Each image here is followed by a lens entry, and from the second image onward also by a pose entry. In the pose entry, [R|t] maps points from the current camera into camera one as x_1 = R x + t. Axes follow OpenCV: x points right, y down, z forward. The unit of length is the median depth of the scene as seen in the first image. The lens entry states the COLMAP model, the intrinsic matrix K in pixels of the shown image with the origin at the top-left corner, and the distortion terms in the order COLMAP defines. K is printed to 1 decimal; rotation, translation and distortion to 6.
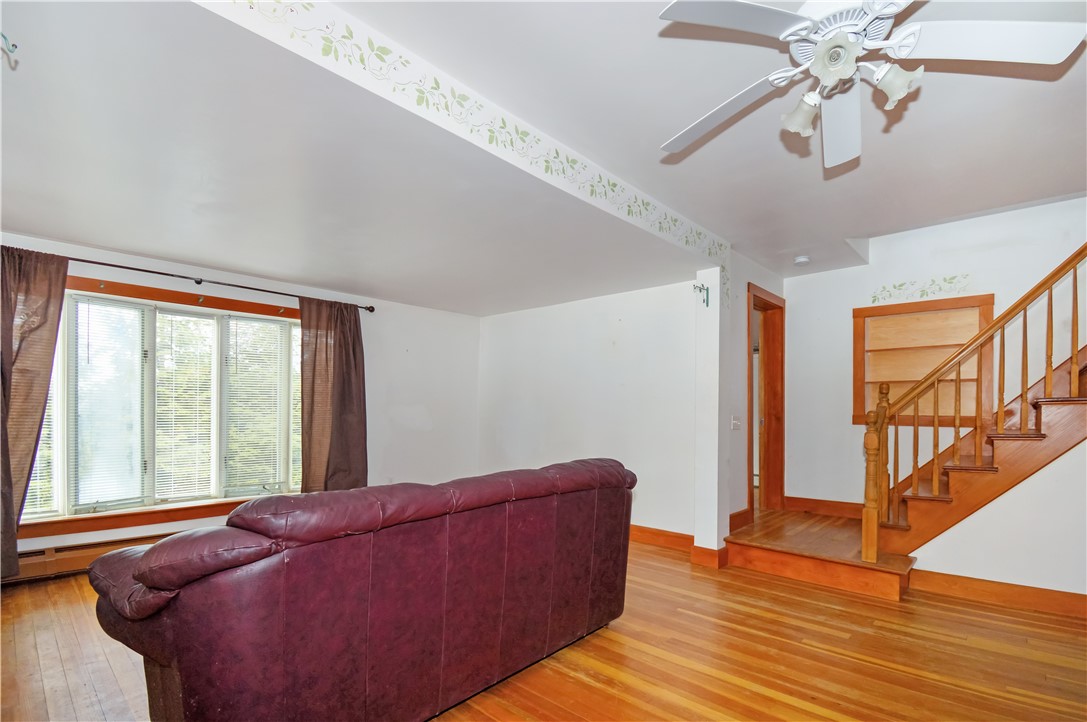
lens RADIAL K [[514.9, 0, 542.8], [0, 514.9, 397.0], [0, 0, 1]] dist [0.044807, 0.000009]
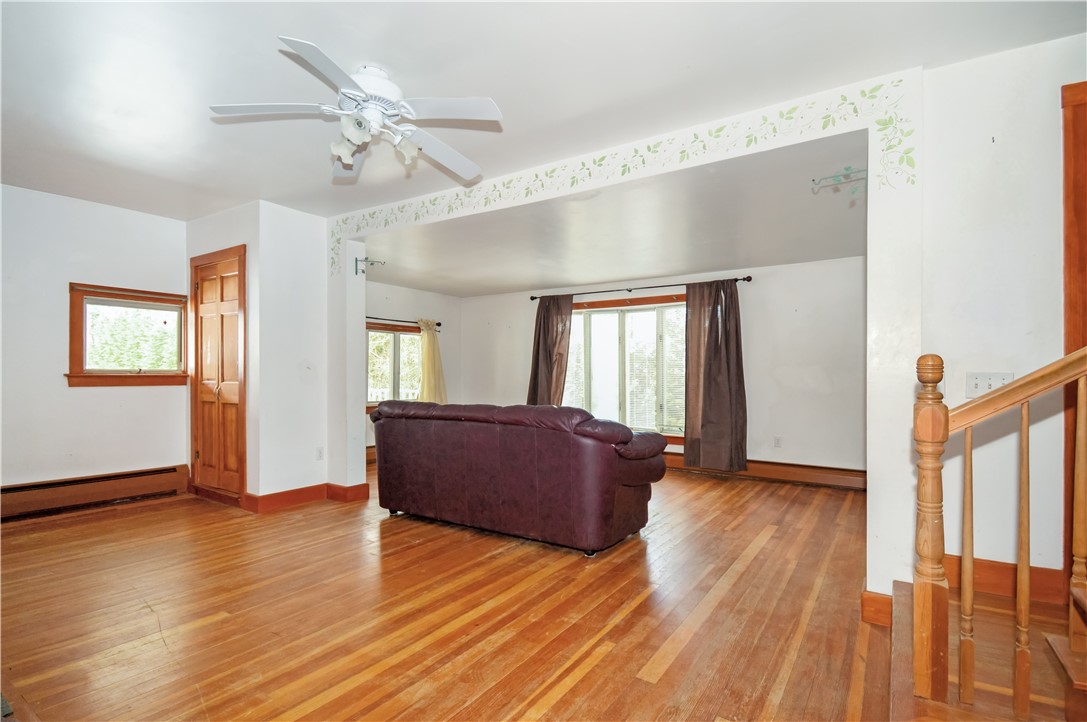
lens RADIAL K [[509.8, 0, 543.5], [0, 509.8, 361.0], [0, 0, 1]] dist [0.027151, -0.029211]
pose [[0.149641, -0.023119, -0.988470, 0.990485], [0.013284, 0.999683, -0.021370, 0.029808], [0.988651, -0.009933, 0.149901, 0.606851]]
